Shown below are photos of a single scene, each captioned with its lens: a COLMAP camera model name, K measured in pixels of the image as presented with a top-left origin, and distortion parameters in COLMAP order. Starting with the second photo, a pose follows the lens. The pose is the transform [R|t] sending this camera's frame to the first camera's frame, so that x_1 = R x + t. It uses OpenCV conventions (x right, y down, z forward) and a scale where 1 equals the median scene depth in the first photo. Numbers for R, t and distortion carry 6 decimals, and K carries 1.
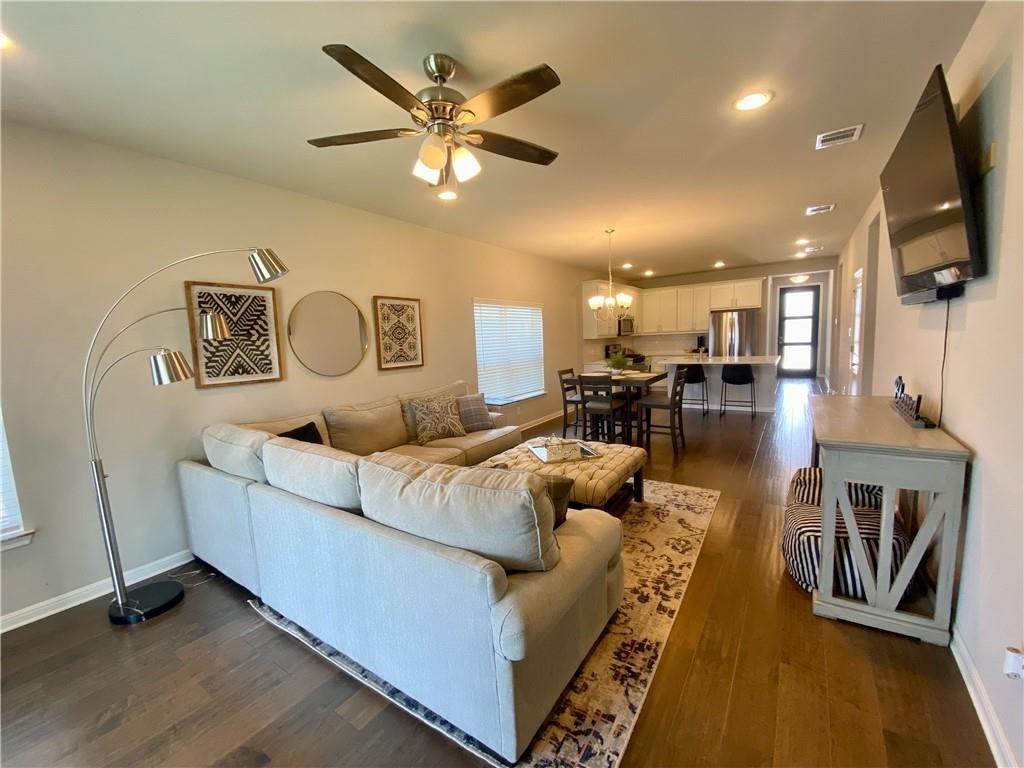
lens RADIAL K [[411.8, 0, 509.5], [0, 411.8, 384.4], [0, 0, 1]] dist [-0.000573, -0.009909]
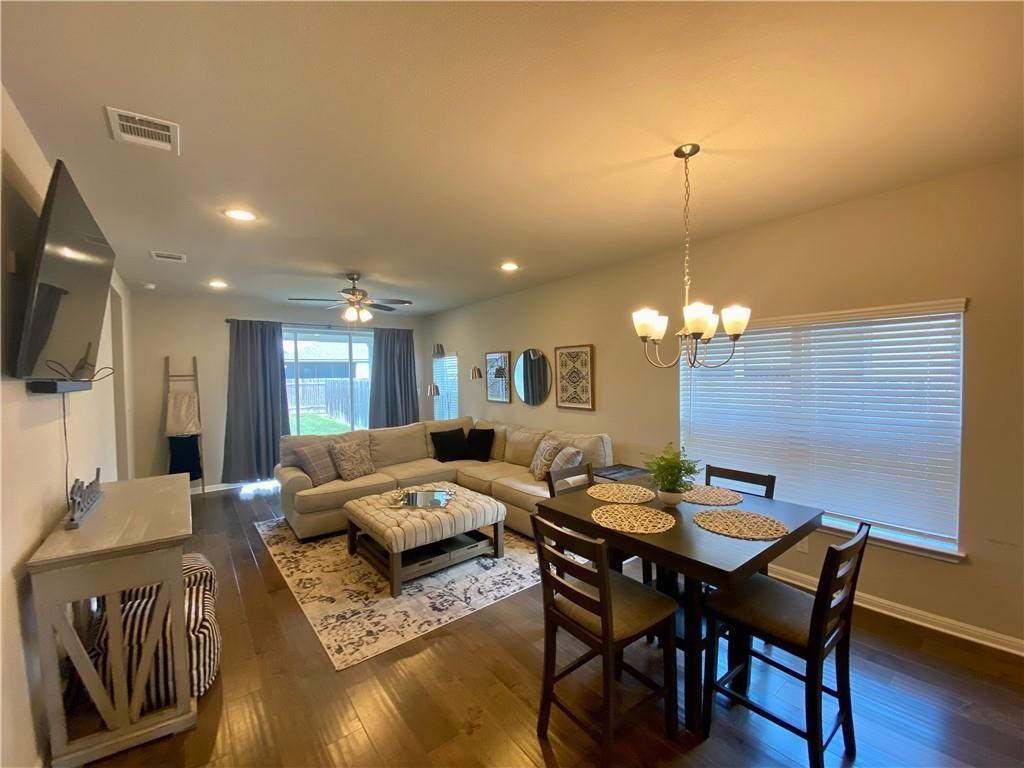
lens RADIAL K [[411.8, 0, 513.4], [0, 411.8, 381.6], [0, 0, 1]] dist [-0.000573, -0.009909]
pose [[-0.294068, 0.071181, -0.953130, 1.041038], [-0.074837, 0.992447, 0.097207, -0.260235], [0.952850, 0.099915, -0.286520, 1.455193]]
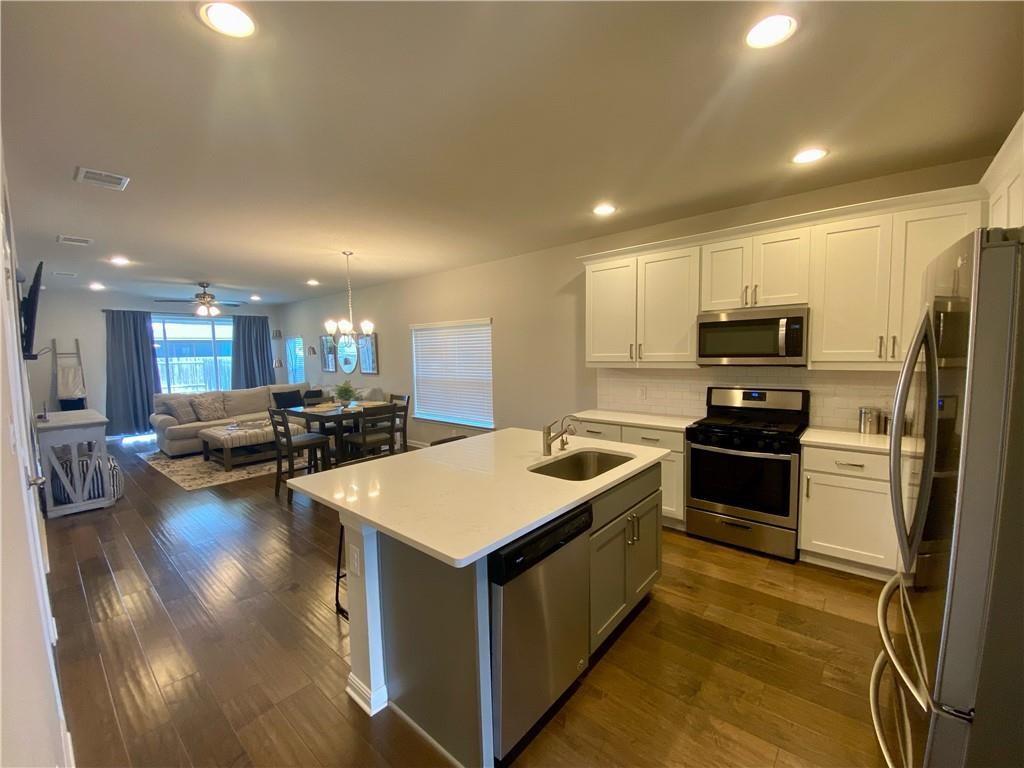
lens RADIAL K [[411.8, 0, 513.1], [0, 411.8, 383.7], [0, 0, 1]] dist [-0.000573, -0.009909]
pose [[-0.094662, 0.128347, -0.987201, 1.739577], [-0.087724, 0.986721, 0.136696, -0.360439], [0.991637, 0.099541, -0.082146, 2.204071]]
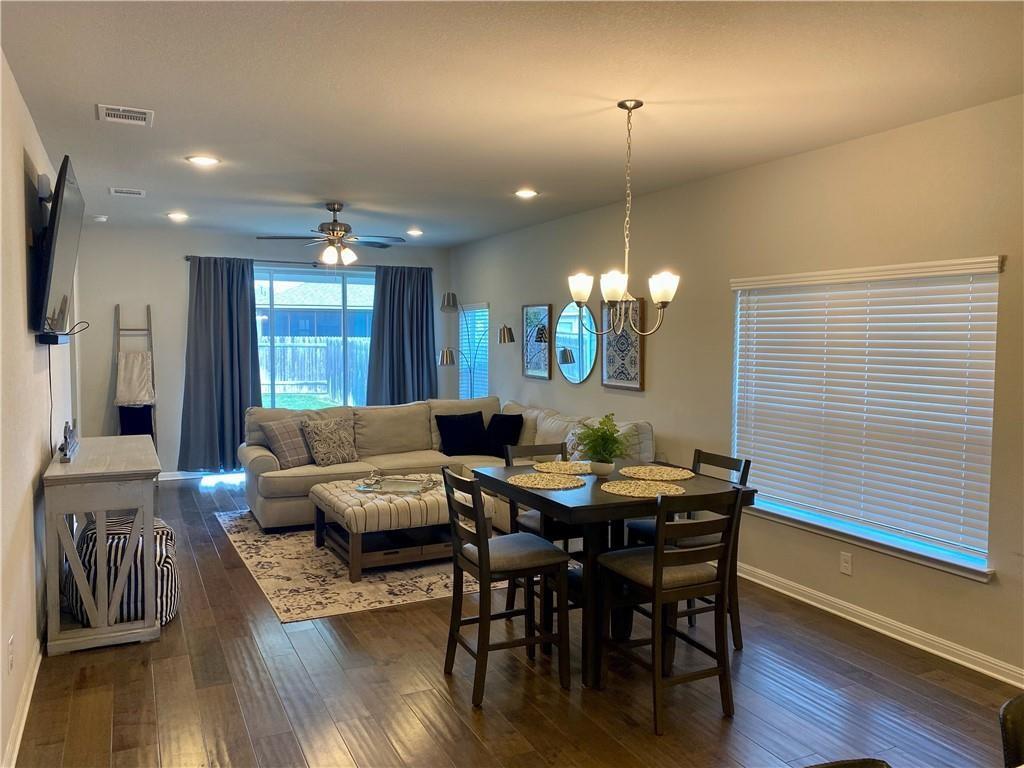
lens RADIAL K [[779.1, 0, 517.5], [0, 779.1, 378.6], [0, 0, 1]] dist [-0.003505, -0.001615]
pose [[-0.480600, 0.092633, -0.872034, 1.417369], [-0.080131, 0.985606, 0.148860, -0.330594], [0.873271, 0.141419, -0.466259, 1.913653]]
